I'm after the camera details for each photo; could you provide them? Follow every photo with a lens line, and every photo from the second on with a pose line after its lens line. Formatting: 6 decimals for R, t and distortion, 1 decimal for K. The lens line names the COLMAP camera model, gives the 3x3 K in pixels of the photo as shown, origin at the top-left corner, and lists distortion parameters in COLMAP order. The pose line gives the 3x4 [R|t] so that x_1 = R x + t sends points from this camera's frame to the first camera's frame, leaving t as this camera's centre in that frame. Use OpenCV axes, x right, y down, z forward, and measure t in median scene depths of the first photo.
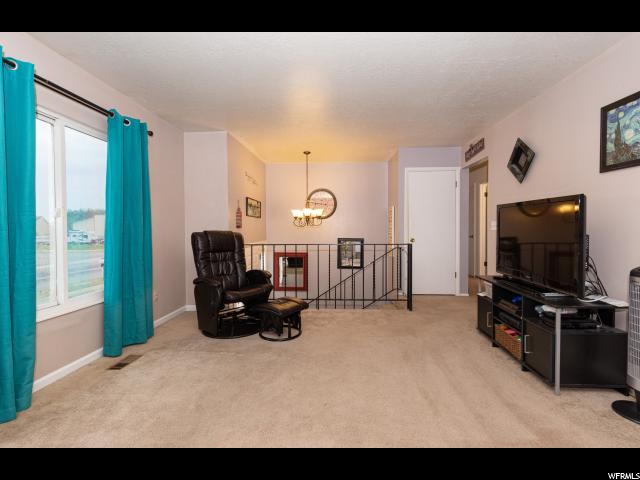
lens RADIAL K [[297.0, 0, 318.0], [0, 297.0, 234.7], [0, 0, 1]] dist [-0.002234, -0.001143]
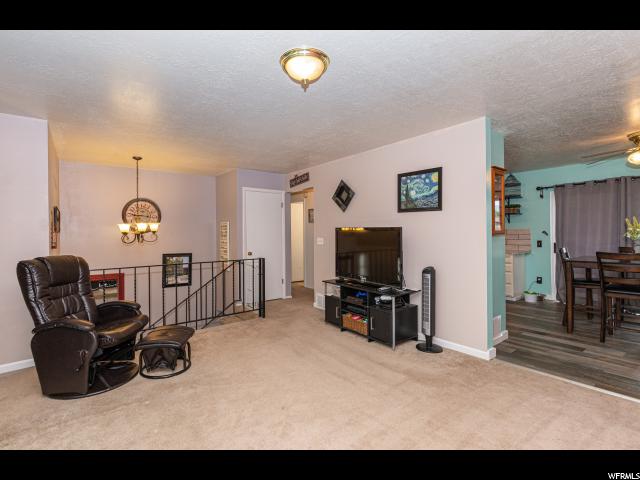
lens RADIAL K [[306.7, 0, 301.1], [0, 306.7, 234.9], [0, 0, 1]] dist [0.004363, -0.001930]
pose [[0.764819, -0.007908, 0.644197, -0.398333], [0.021503, 0.999681, -0.013257, -0.047694], [-0.643886, 0.023992, 0.764745, 0.016799]]
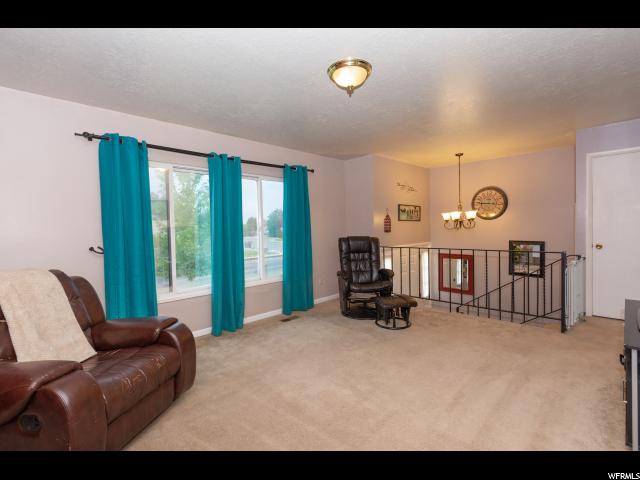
lens RADIAL K [[297.0, 0, 318.7], [0, 297.0, 235.9], [0, 0, 1]] dist [-0.002234, -0.001143]
pose [[0.749809, 0.006622, -0.661621, 0.423860], [0.007537, 0.999800, 0.018548, -0.043653], [0.661611, -0.018894, 0.749609, -0.085154]]
